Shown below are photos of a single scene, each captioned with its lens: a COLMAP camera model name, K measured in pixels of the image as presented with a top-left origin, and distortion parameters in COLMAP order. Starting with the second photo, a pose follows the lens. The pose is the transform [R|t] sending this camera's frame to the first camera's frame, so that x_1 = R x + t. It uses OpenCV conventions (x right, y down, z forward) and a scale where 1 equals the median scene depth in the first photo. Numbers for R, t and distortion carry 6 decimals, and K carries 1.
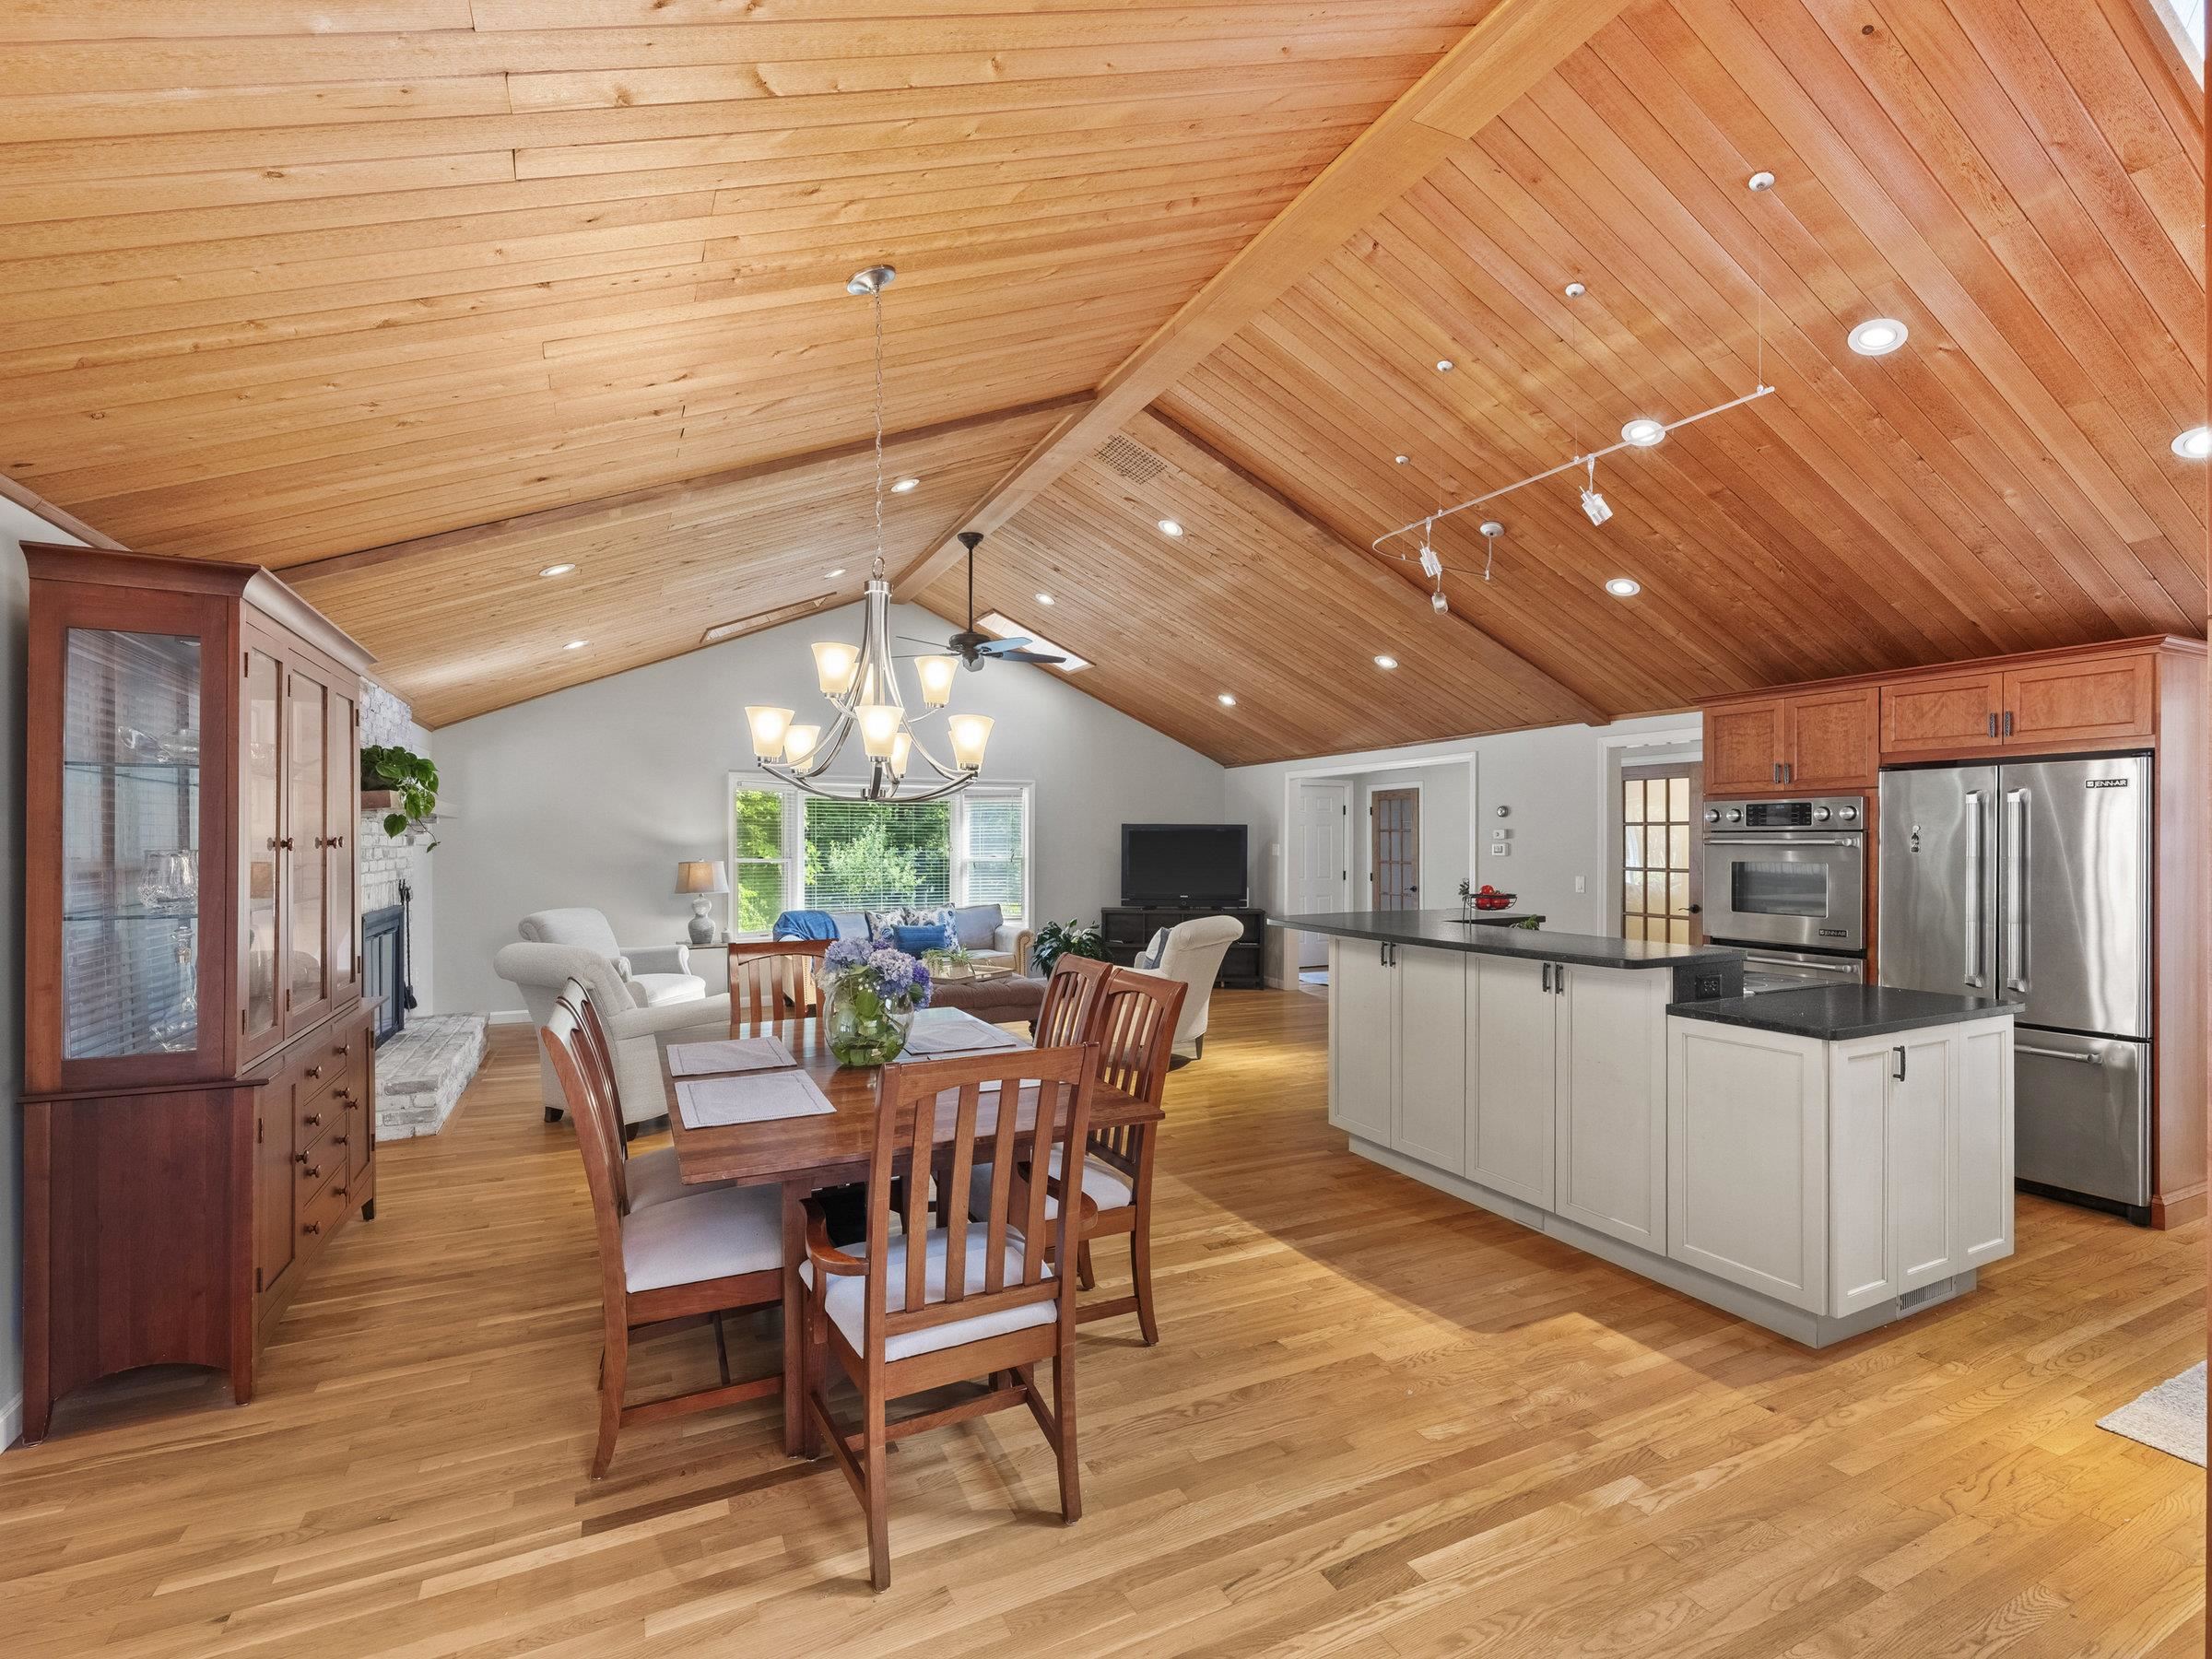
lens RADIAL K [[1017.4, 0, 1117.2], [0, 1017.4, 840.8], [0, 0, 1]] dist [-0.004064, 0.000938]
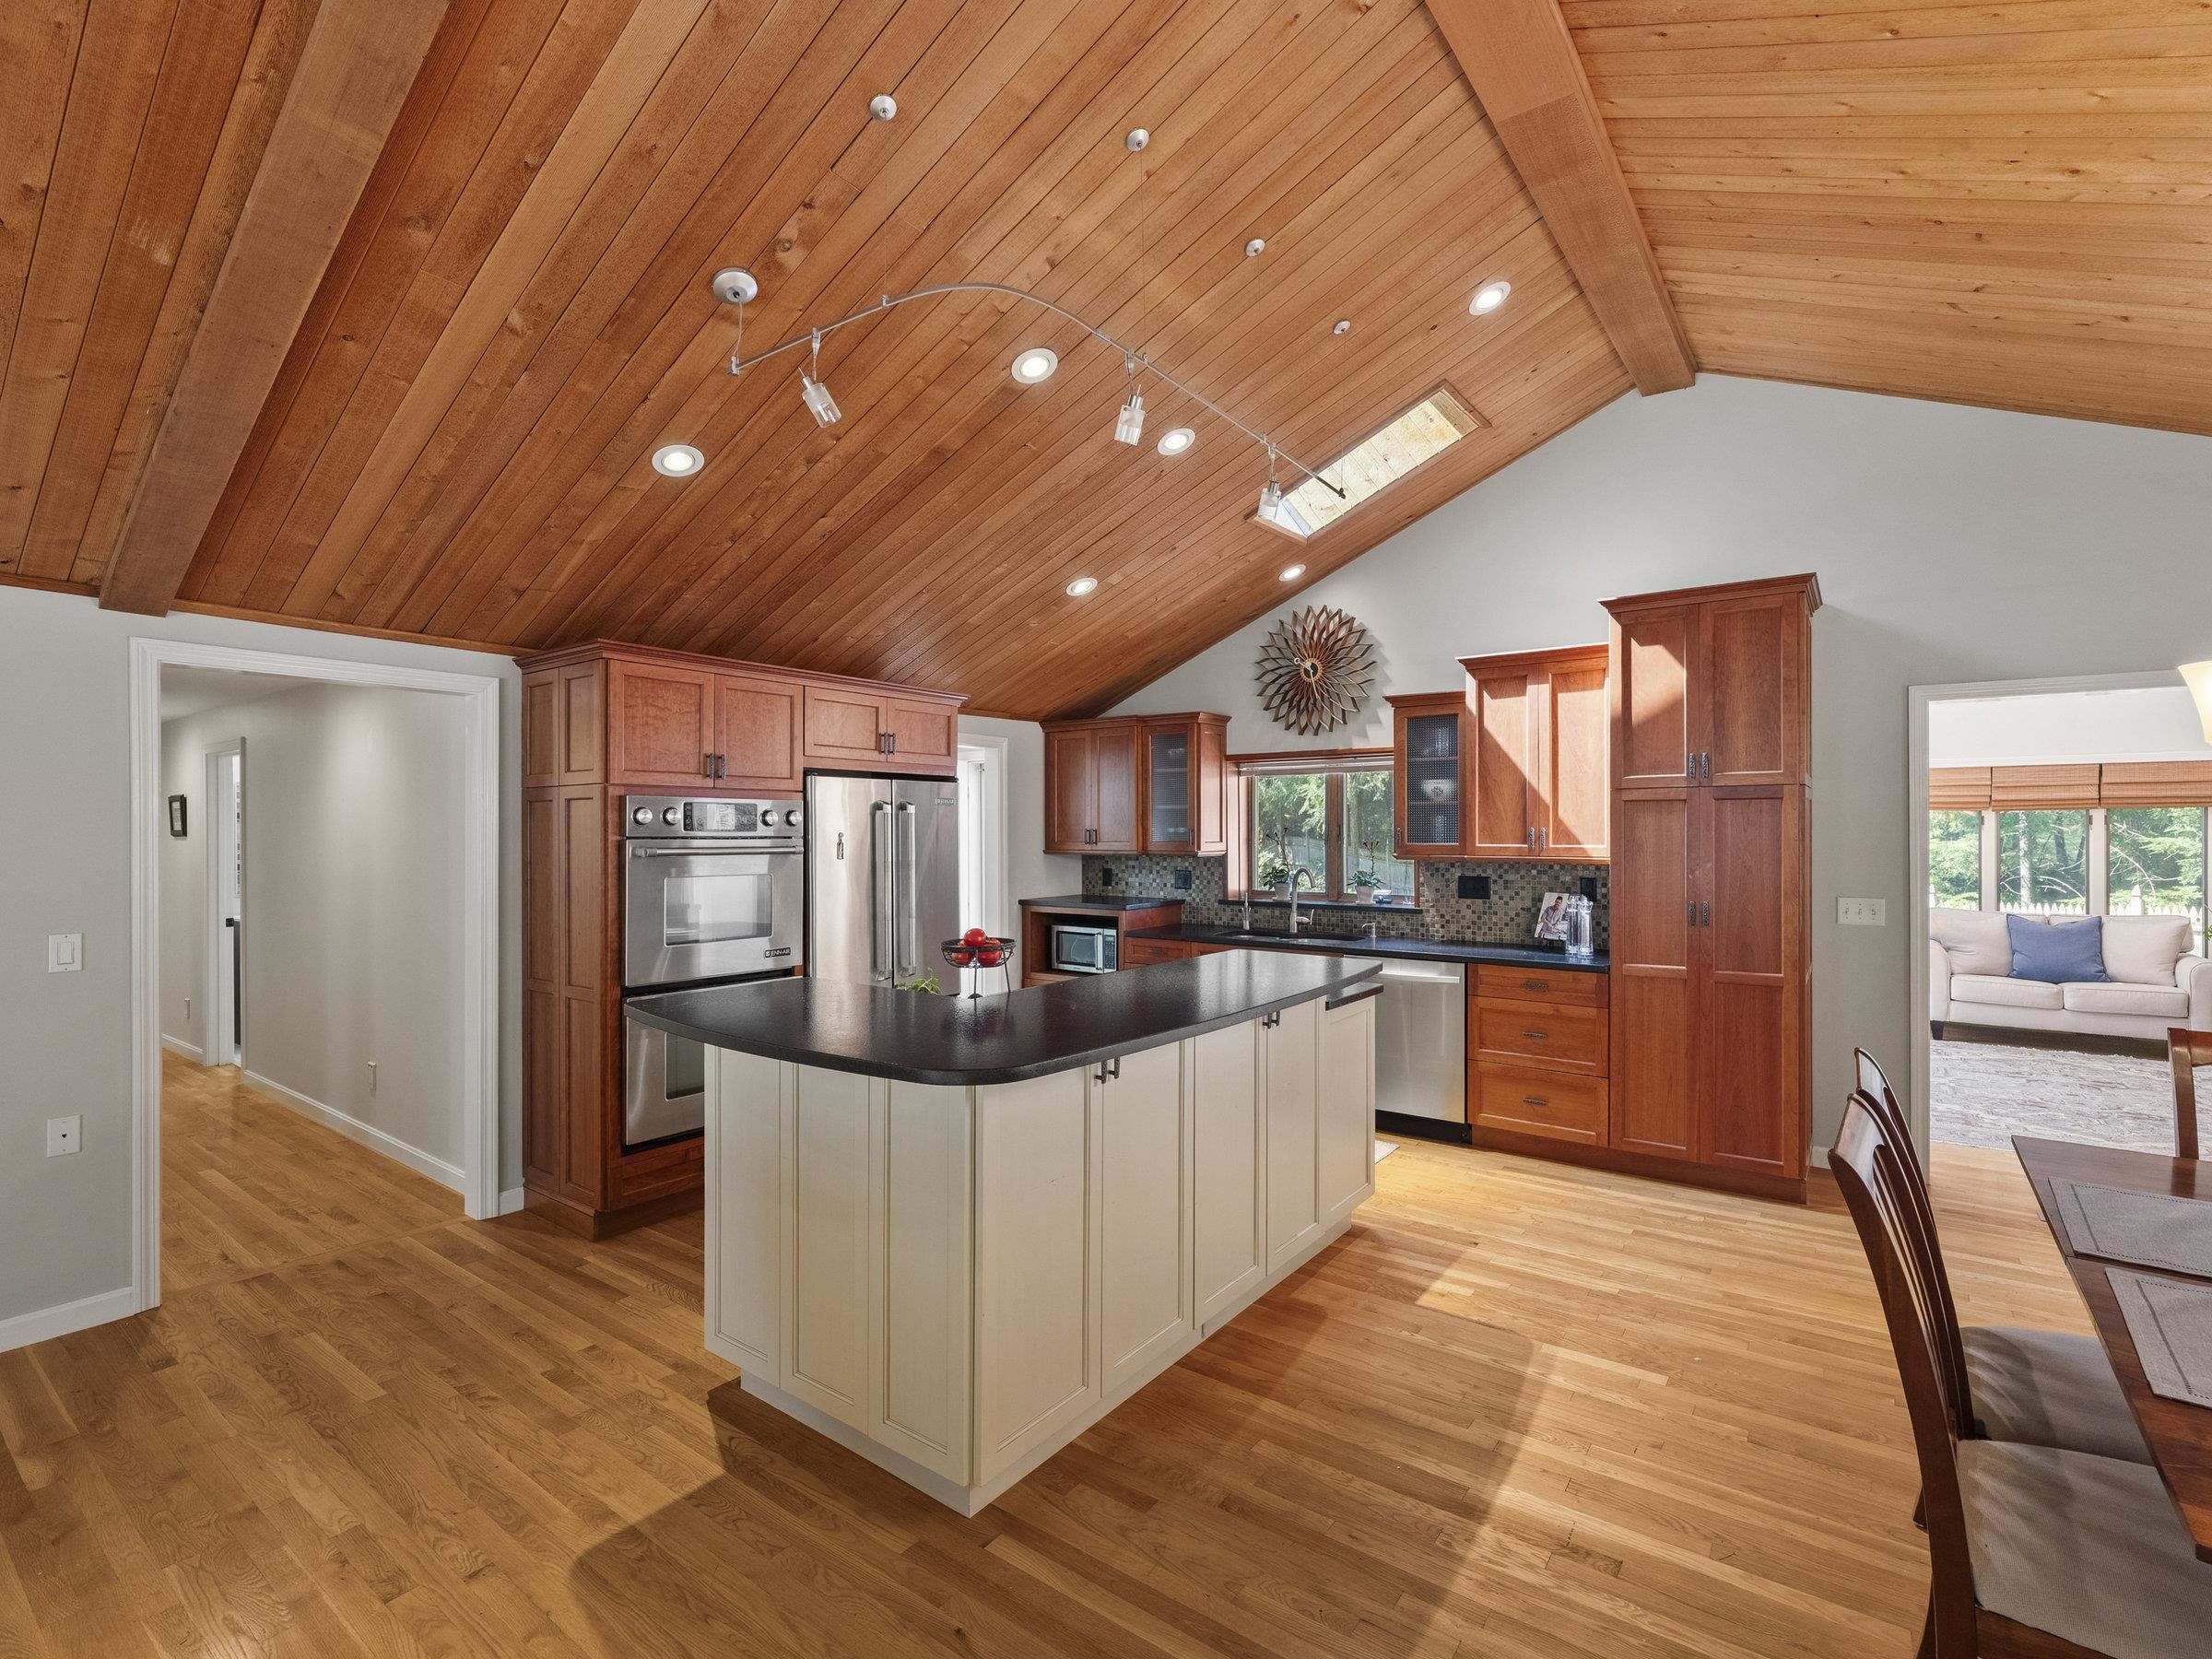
lens RADIAL K [[1020.0, 0, 1115.0], [0, 1020.0, 829.0], [0, 0, 1]] dist [-0.002311, 0.000230]
pose [[-0.460130, 0.001064, 0.887851, -0.226181], [0.000038, 0.999999, -0.001179, -0.016389], [-0.887851, -0.000508, -0.460130, 1.163344]]
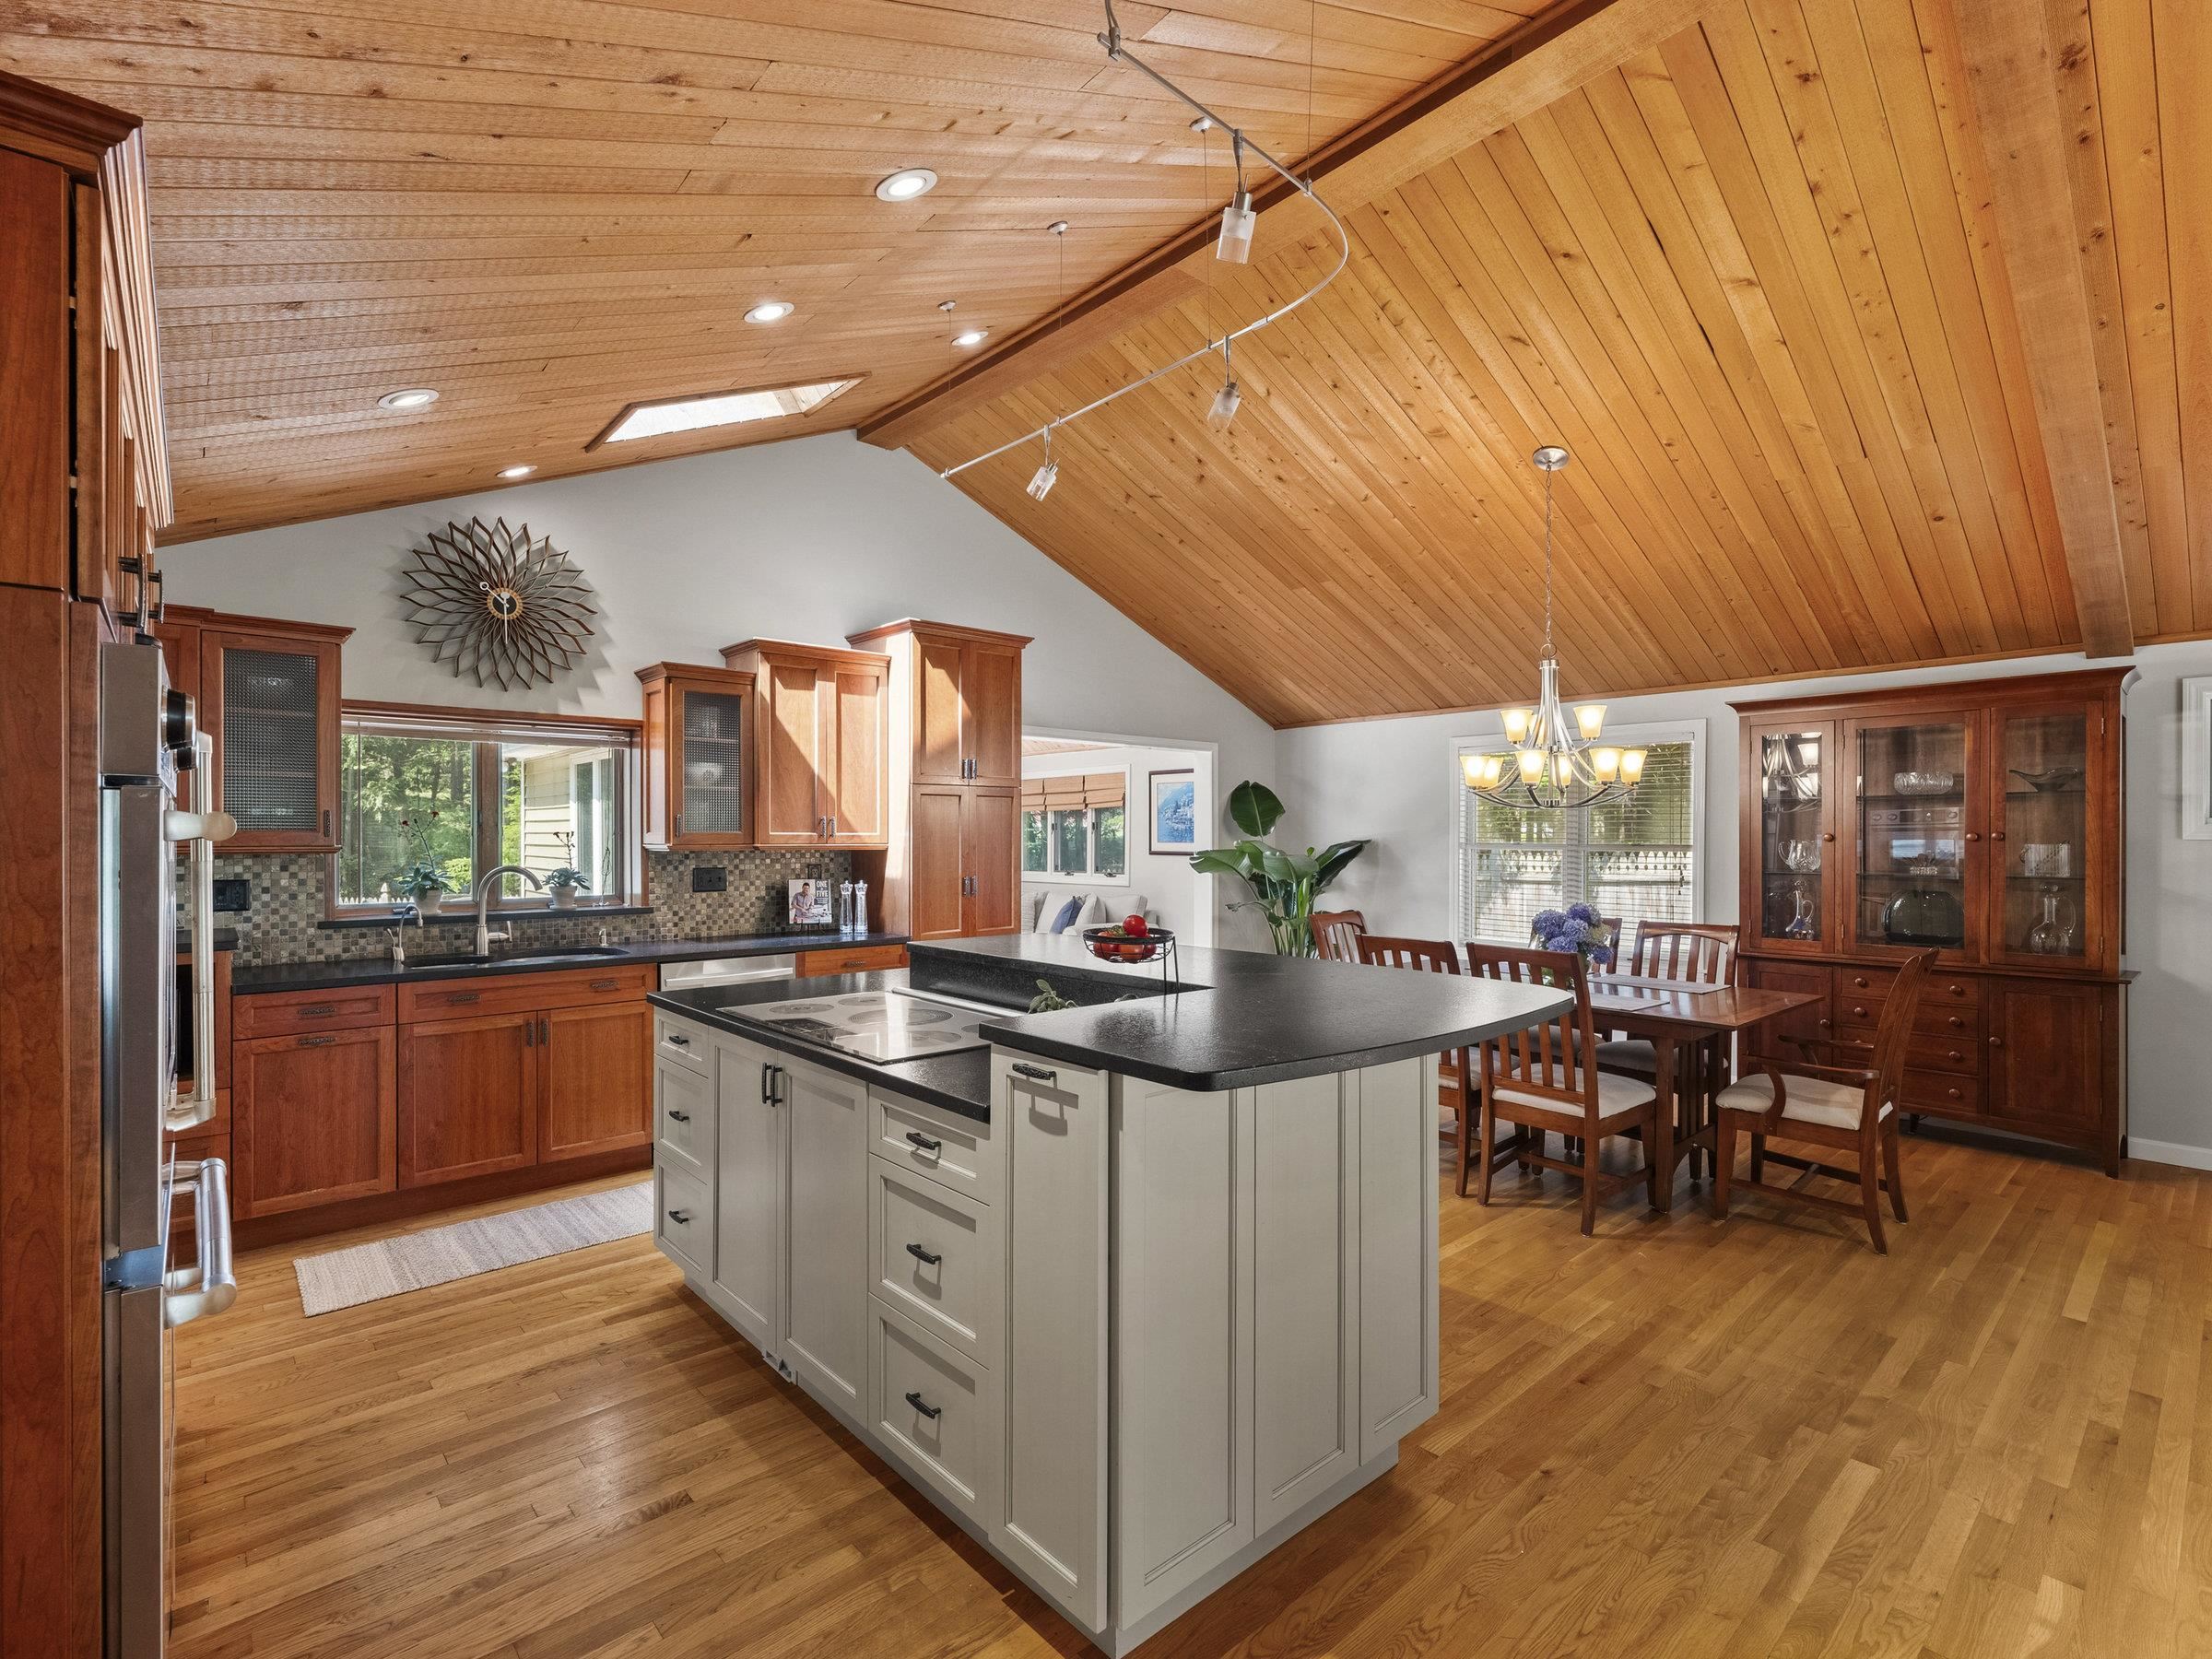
lens RADIAL K [[1032.4, 0, 1111.4], [0, 1032.4, 838.3], [0, 0, 1]] dist [-0.002689, 0.000174]
pose [[-0.962835, -0.000071, -0.270091, 0.497961], [-0.000432, 0.999999, 0.001275, 0.002655], [0.270091, 0.001344, -0.962834, 1.447006]]
